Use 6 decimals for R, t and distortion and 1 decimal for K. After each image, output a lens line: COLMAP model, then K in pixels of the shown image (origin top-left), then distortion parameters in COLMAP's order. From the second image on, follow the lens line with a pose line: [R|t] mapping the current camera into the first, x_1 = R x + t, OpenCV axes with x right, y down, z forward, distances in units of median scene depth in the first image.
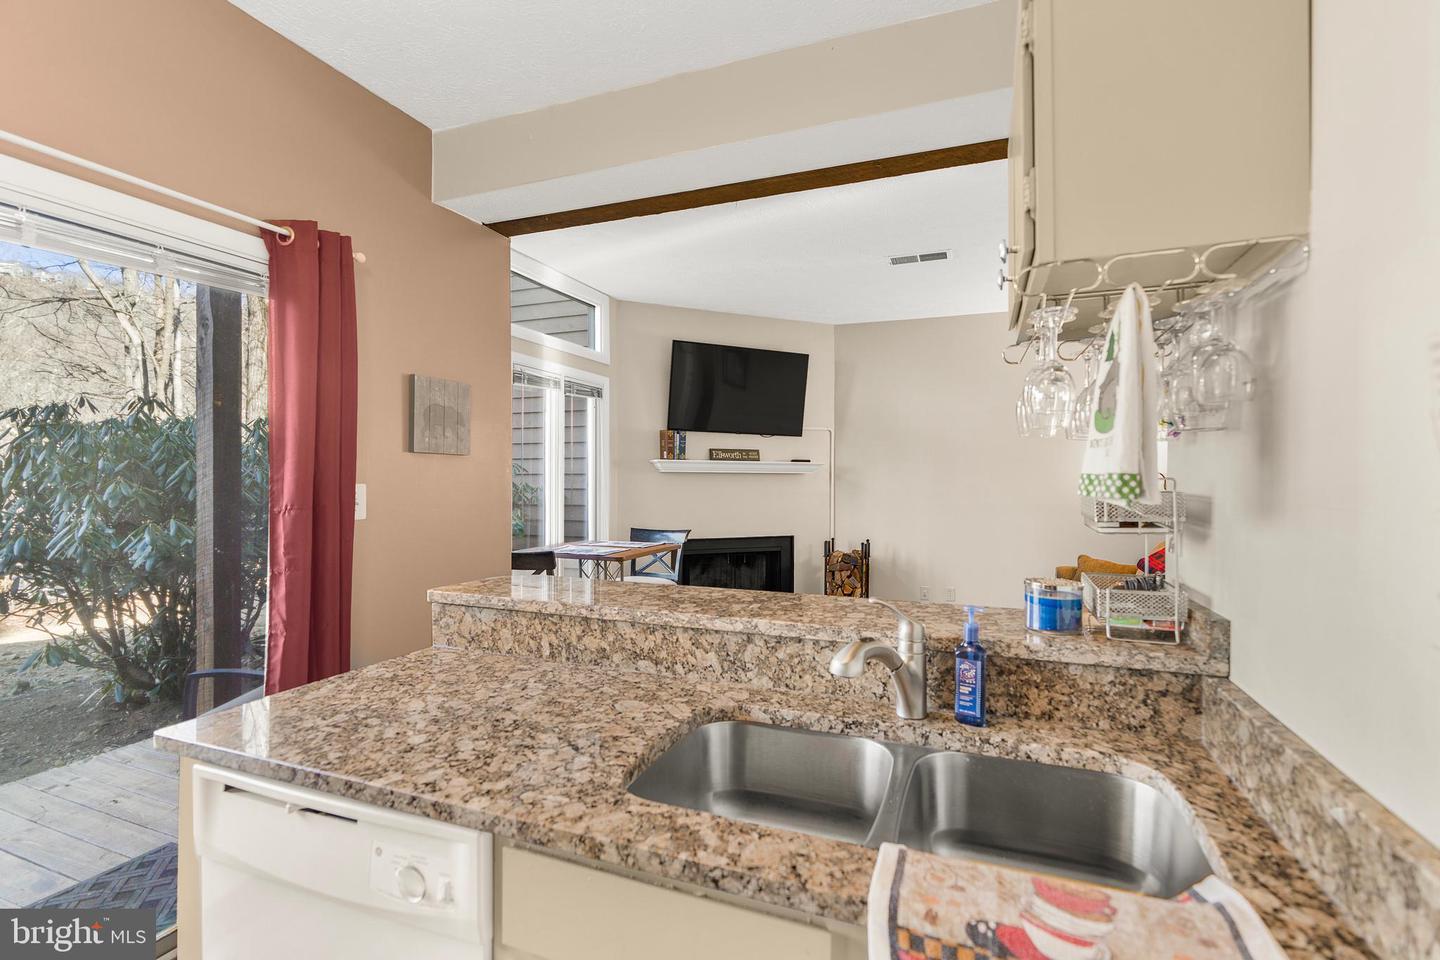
lens RADIAL K [[666.2, 0, 730.9], [0, 666.2, 453.5], [0, 0, 1]] dist [0.001200, 0.000363]
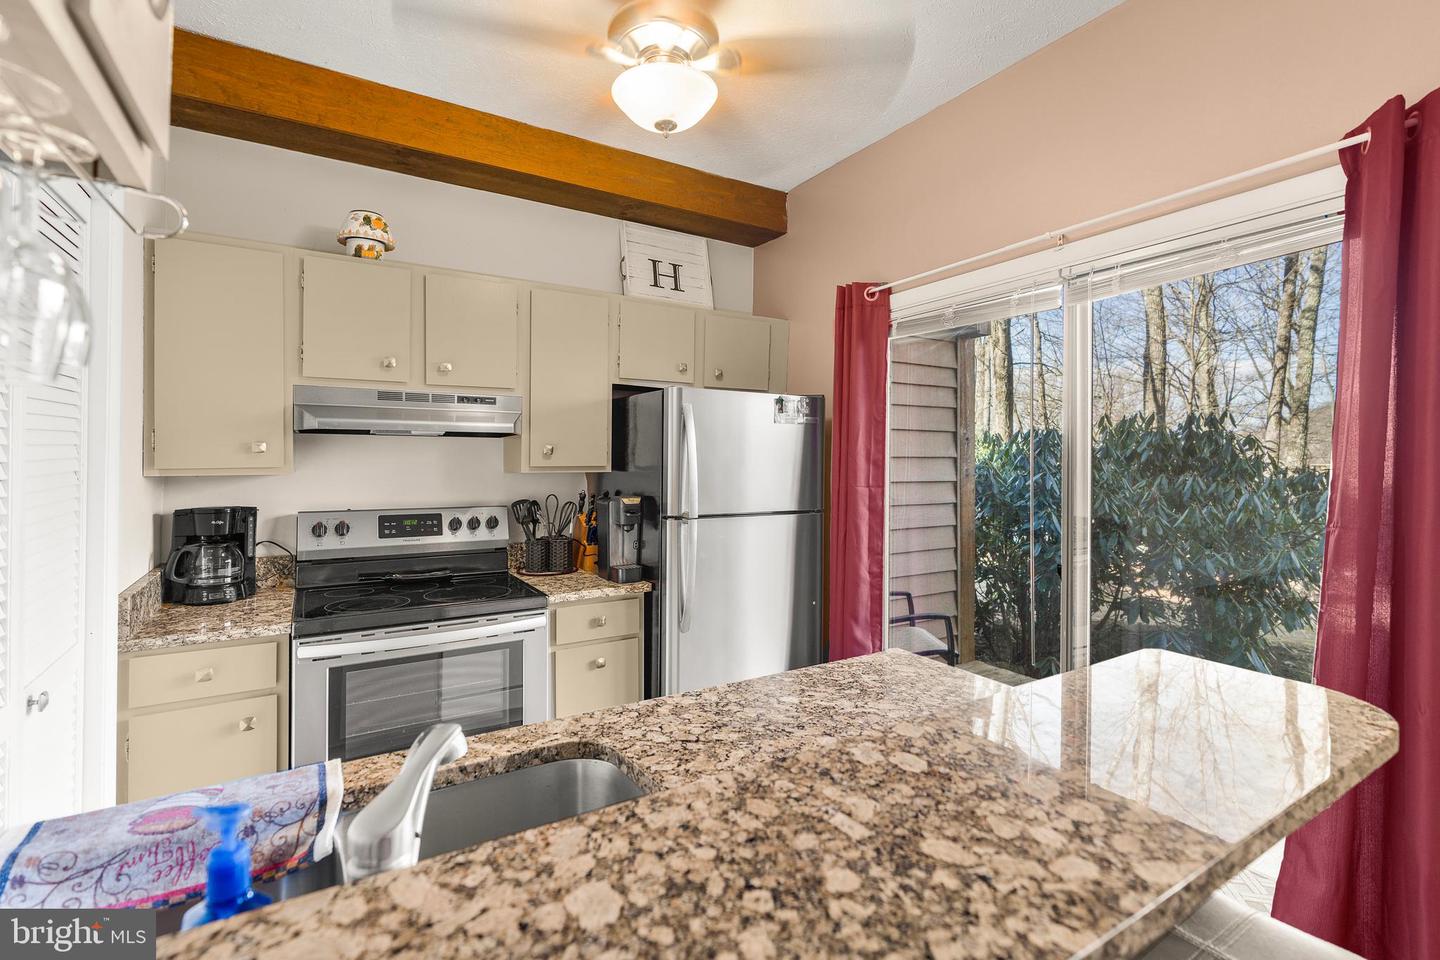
lens RADIAL K [[666.2, 0, 730.9], [0, 666.2, 453.5], [0, 0, 1]] dist [0.001200, 0.000363]
pose [[-0.596863, -0.012514, -0.802245, 0.525985], [0.017235, 0.999448, -0.028413, 0.019646], [0.802158, -0.030786, -0.596318, 1.555059]]
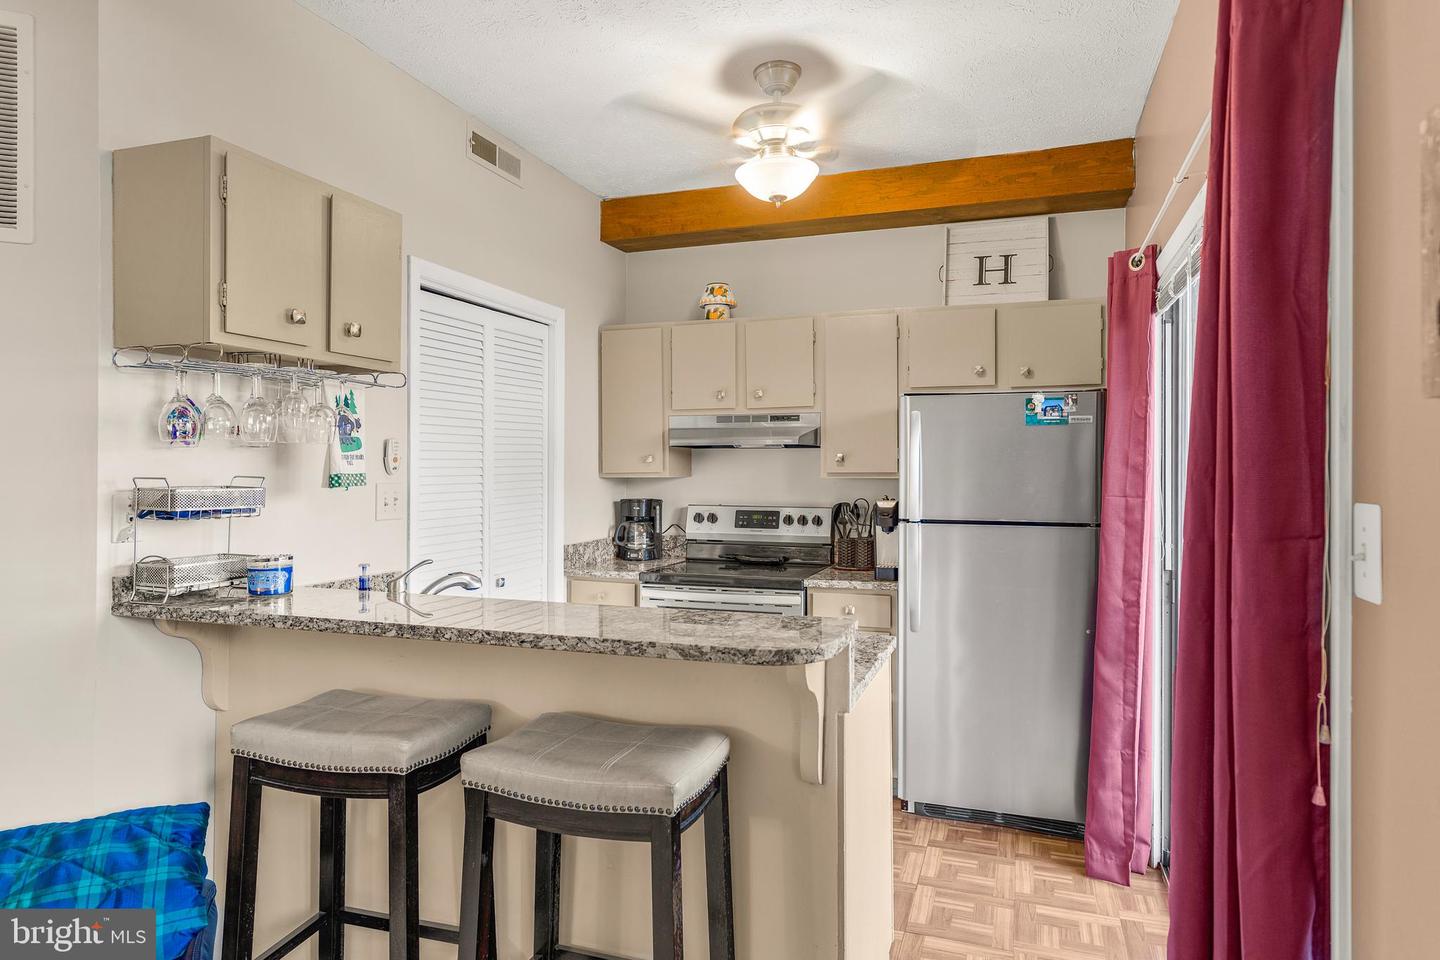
lens RADIAL K [[845.7, 0, 724.0], [0, 845.7, 460.8], [0, 0, 1]] dist [-0.002349, -0.000169]
pose [[-0.999491, -0.004882, -0.031540, -0.377826], [-0.003607, 0.999179, -0.040347, 0.076923], [0.031711, -0.040213, -0.998688, 2.945486]]
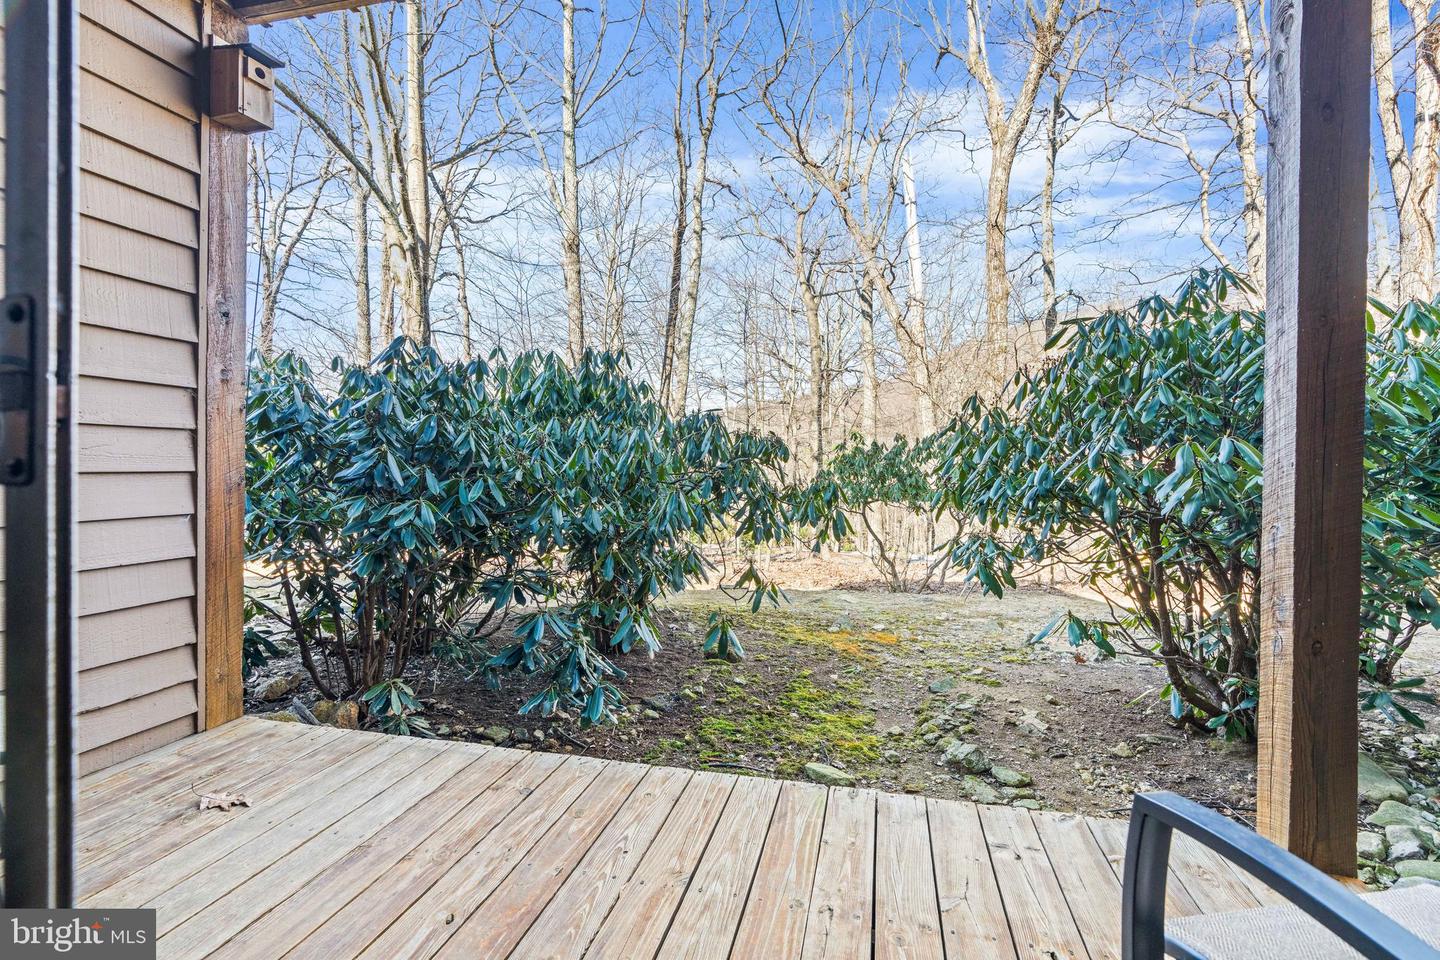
lens RADIAL K [[642.5, 0, 720.0], [0, 642.5, 480.0], [0, 0, 1]] dist [-0.009574, 0.000292]
pose [[0.128455, 0.007932, -0.991684, -1.136300], [0.023778, 0.999656, 0.011076, 0.372450], [0.991430, -0.025003, 0.128222, 1.624894]]
